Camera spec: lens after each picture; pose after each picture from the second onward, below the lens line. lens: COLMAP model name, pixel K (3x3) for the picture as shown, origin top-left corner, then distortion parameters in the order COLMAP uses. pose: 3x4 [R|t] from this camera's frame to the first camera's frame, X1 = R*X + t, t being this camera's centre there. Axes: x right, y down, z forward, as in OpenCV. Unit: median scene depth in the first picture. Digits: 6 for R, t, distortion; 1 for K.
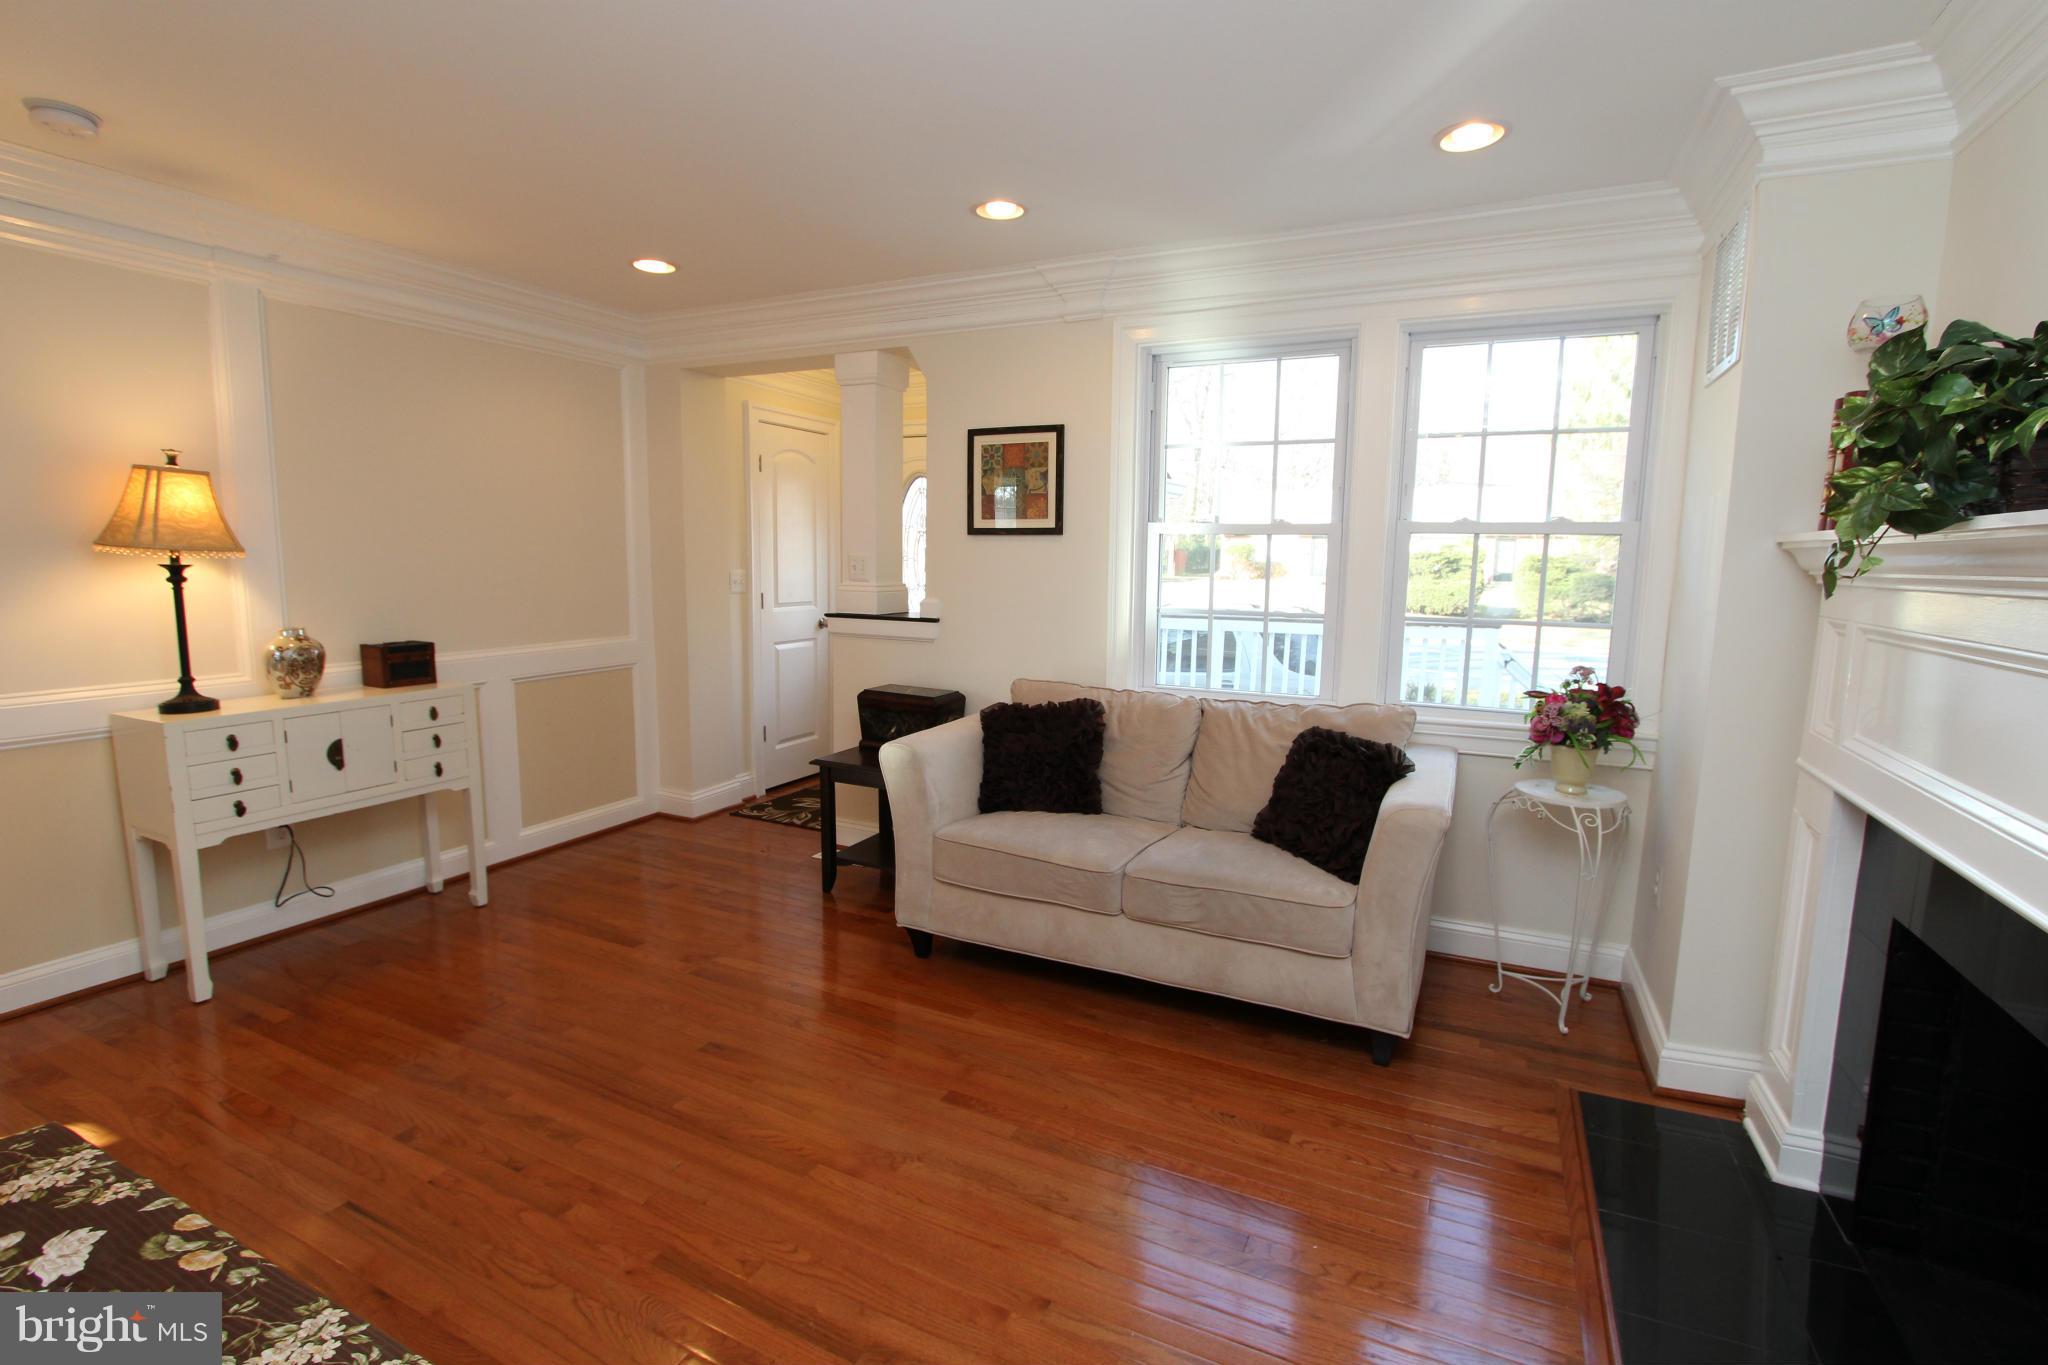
lens RADIAL K [[950.6, 0, 1026.0], [0, 950.6, 674.8], [0, 0, 1]] dist [-0.015239, 0.000913]
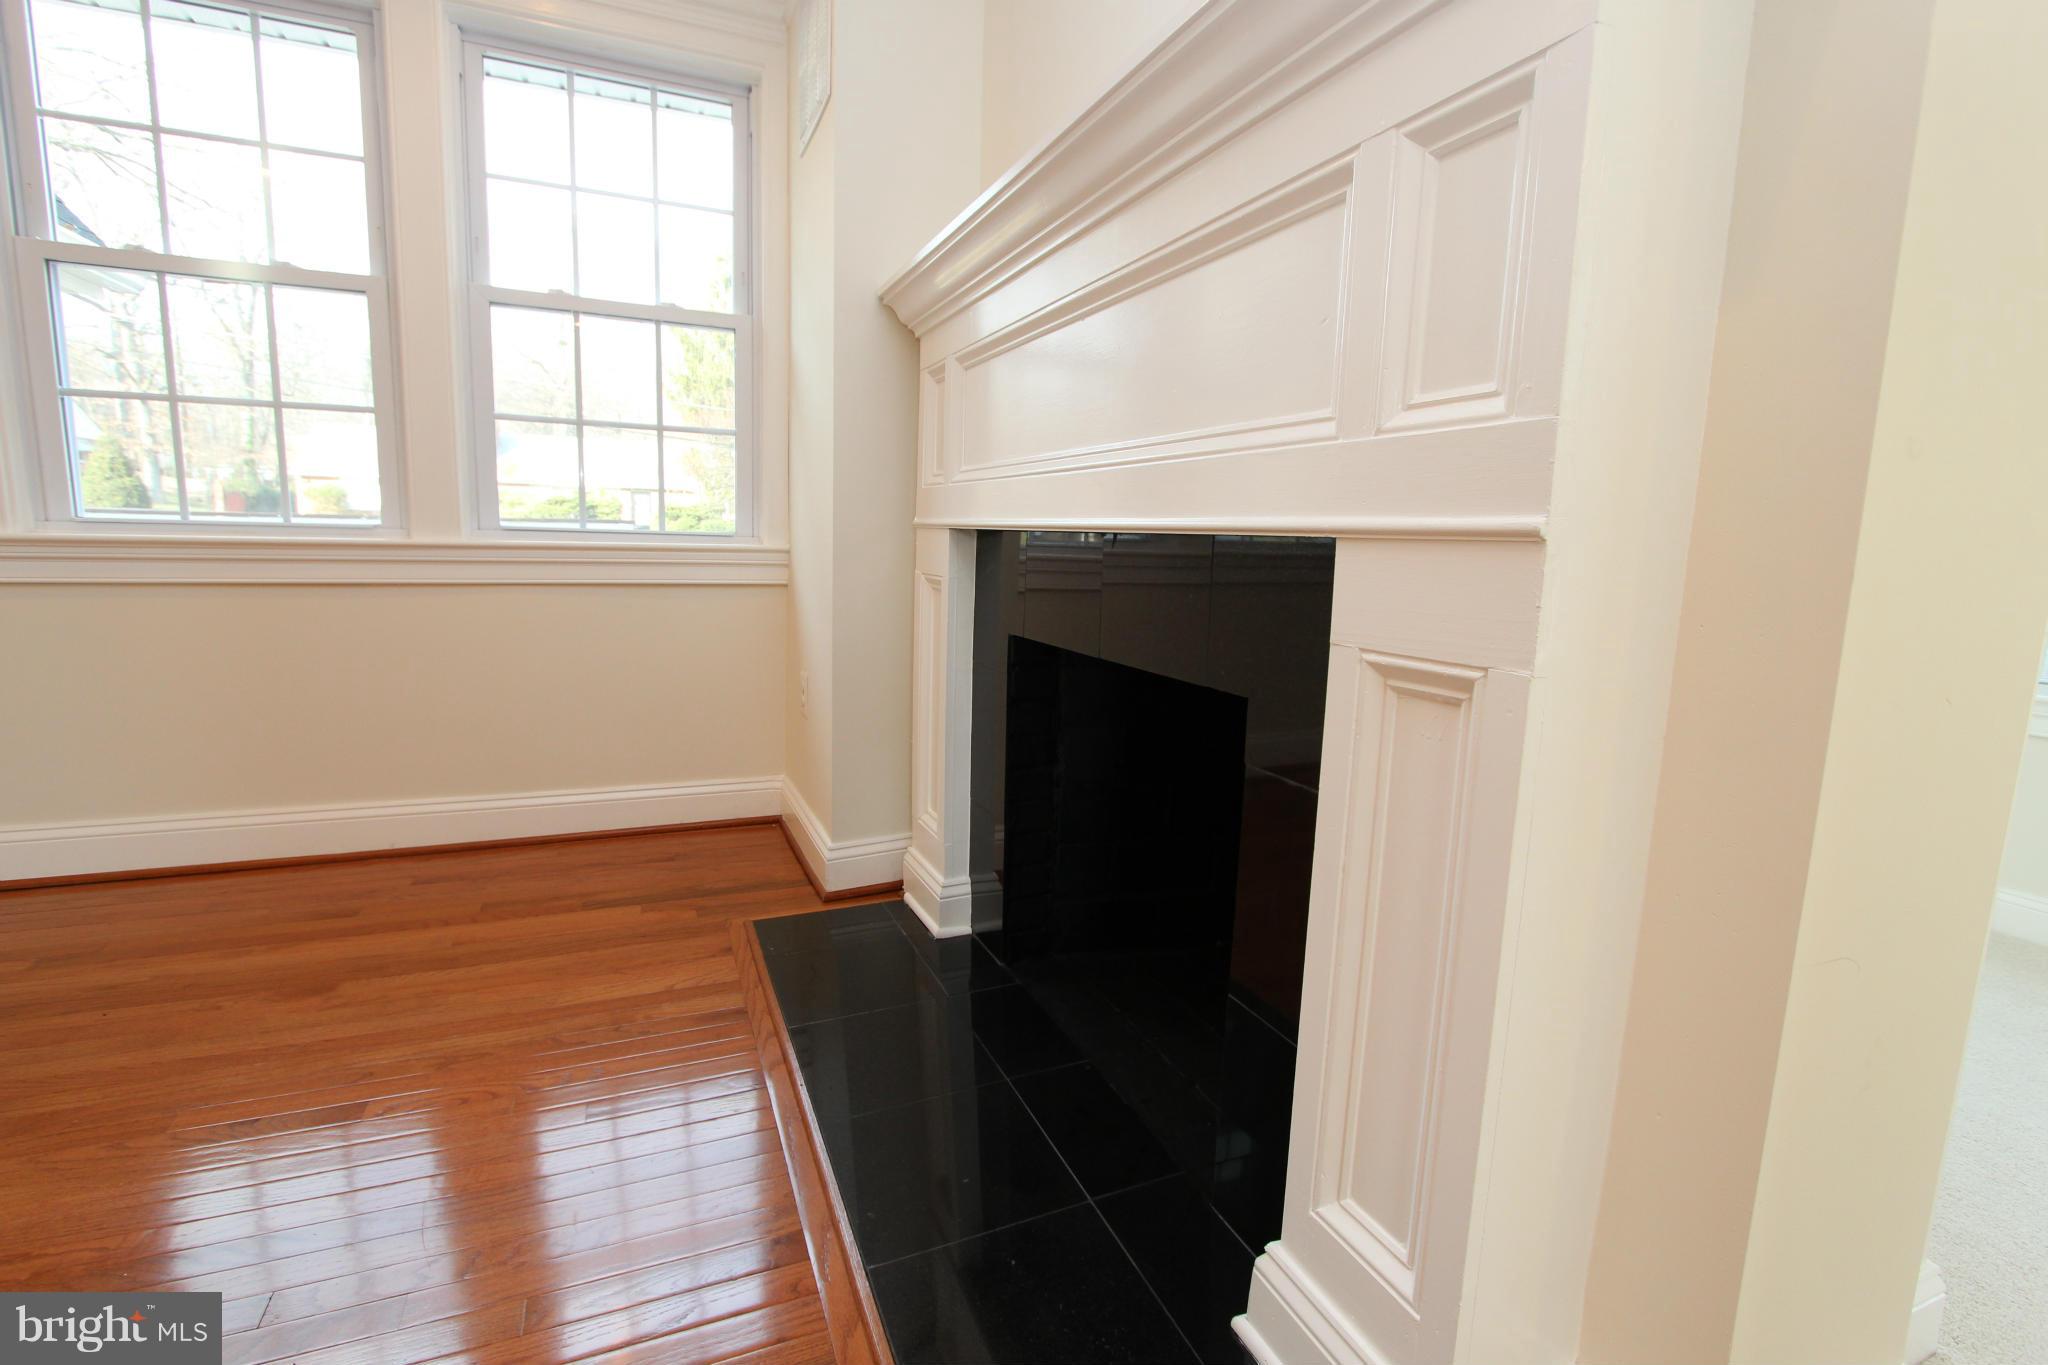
lens RADIAL K [[950.6, 0, 1026.0], [0, 950.6, 674.8], [0, 0, 1]] dist [-0.015239, 0.000913]
pose [[0.663269, -0.103920, 0.741130, 0.101292], [0.076606, 0.994538, 0.070895, 0.137792], [-0.744450, 0.009752, 0.667607, 0.178905]]
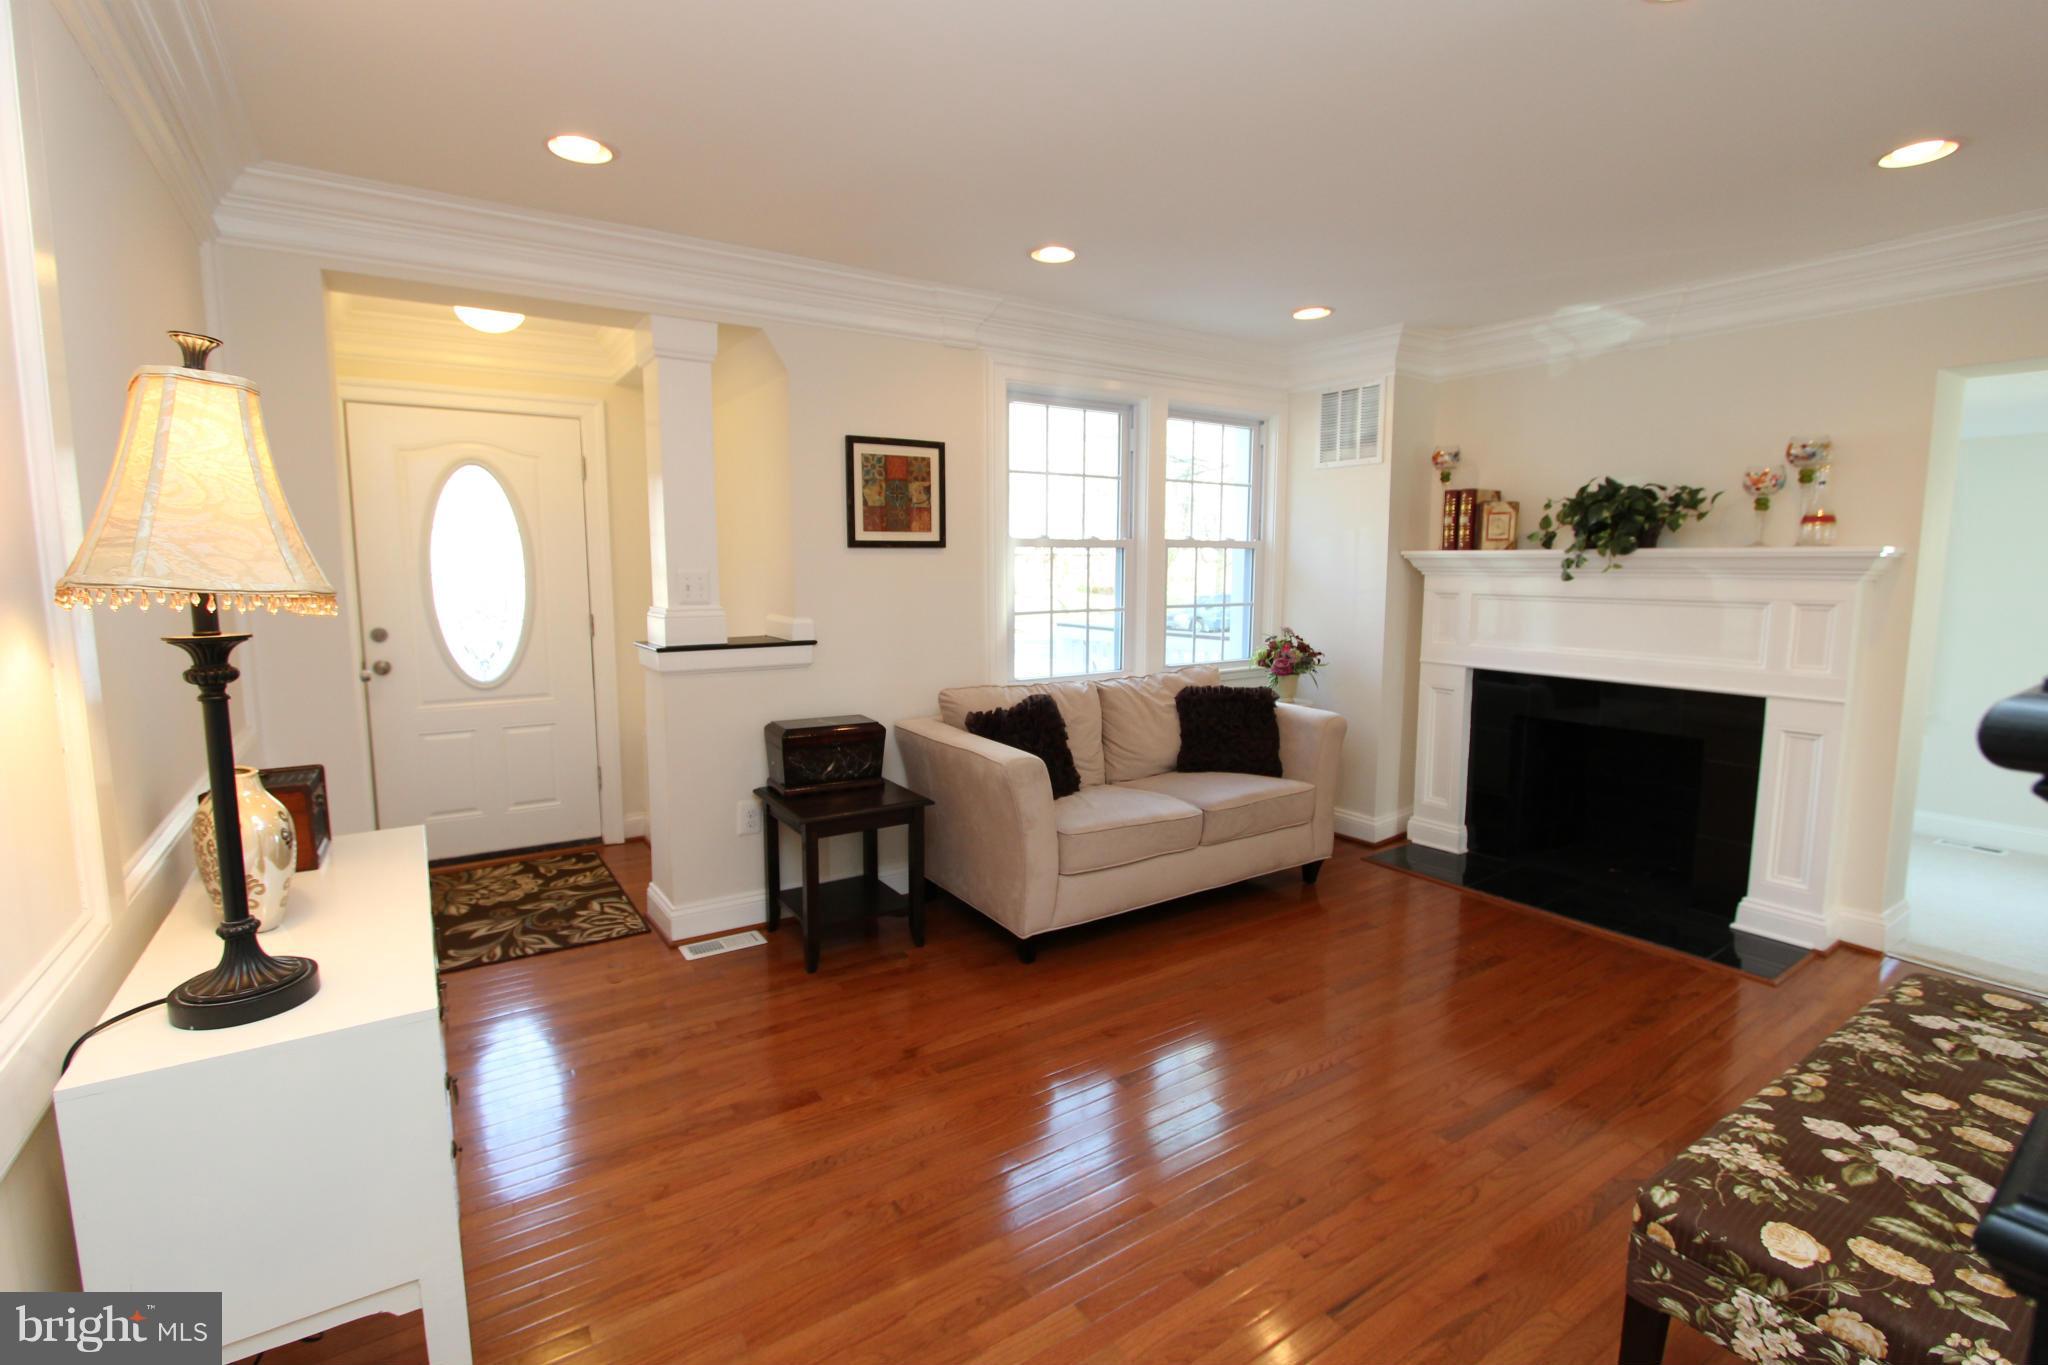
lens RADIAL K [[950.6, 0, 1026.0], [0, 950.6, 674.8], [0, 0, 1]] dist [-0.015239, 0.000913]
pose [[0.503922, -0.117819, 0.855676, -1.006152], [0.119570, 0.990631, 0.065984, -0.081197], [-0.855433, 0.069063, 0.513288, 0.480549]]
